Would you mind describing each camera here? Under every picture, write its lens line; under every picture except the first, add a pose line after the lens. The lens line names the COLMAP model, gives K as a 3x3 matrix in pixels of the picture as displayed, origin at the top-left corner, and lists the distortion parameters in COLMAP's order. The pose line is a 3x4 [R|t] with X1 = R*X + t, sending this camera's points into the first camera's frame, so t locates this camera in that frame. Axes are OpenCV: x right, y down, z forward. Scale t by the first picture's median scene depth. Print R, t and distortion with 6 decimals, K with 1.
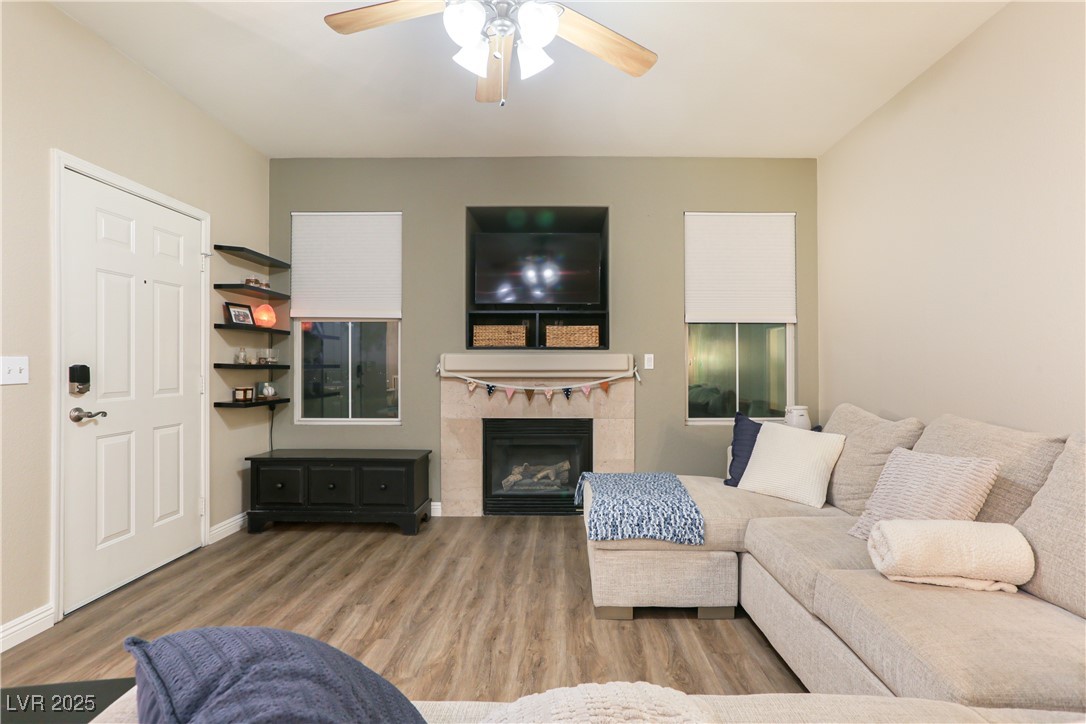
lens RADIAL K [[543.7, 0, 535.8], [0, 543.7, 367.5], [0, 0, 1]] dist [-0.060302, 0.059975]
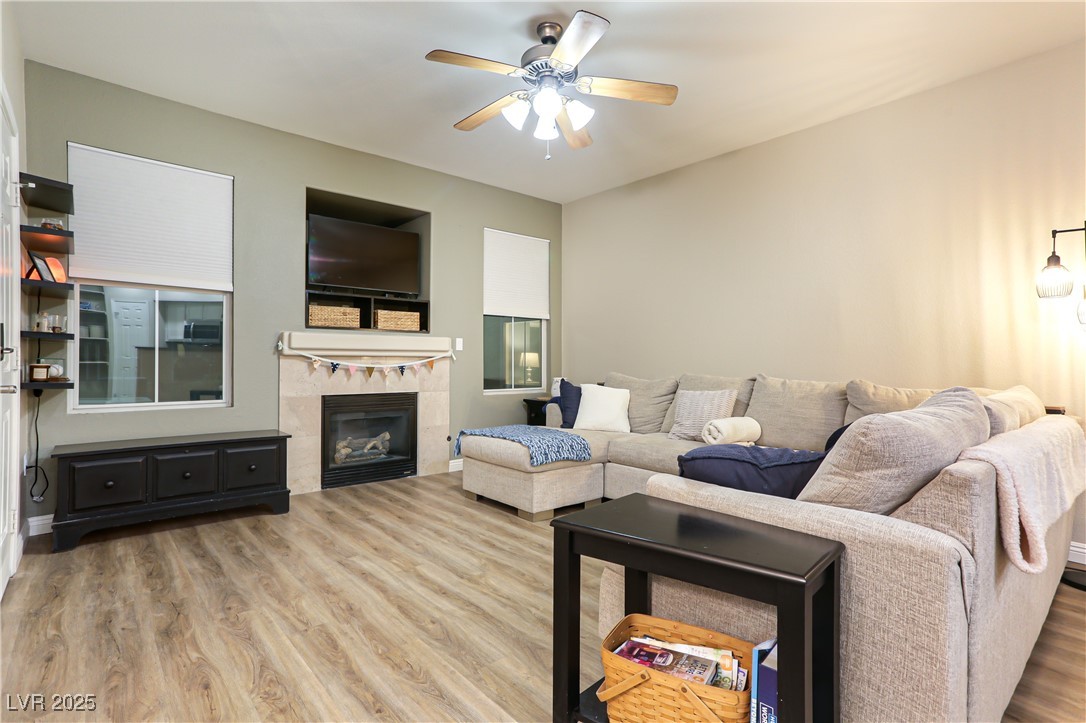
lens RADIAL K [[543.7, 0, 535.8], [0, 543.7, 367.0], [0, 0, 1]] dist [-0.060302, 0.059975]
pose [[0.749630, -0.002552, 0.661853, -0.478581], [-0.007089, 0.999904, 0.011885, 0.024695], [-0.661820, -0.013601, 0.749540, -0.038280]]
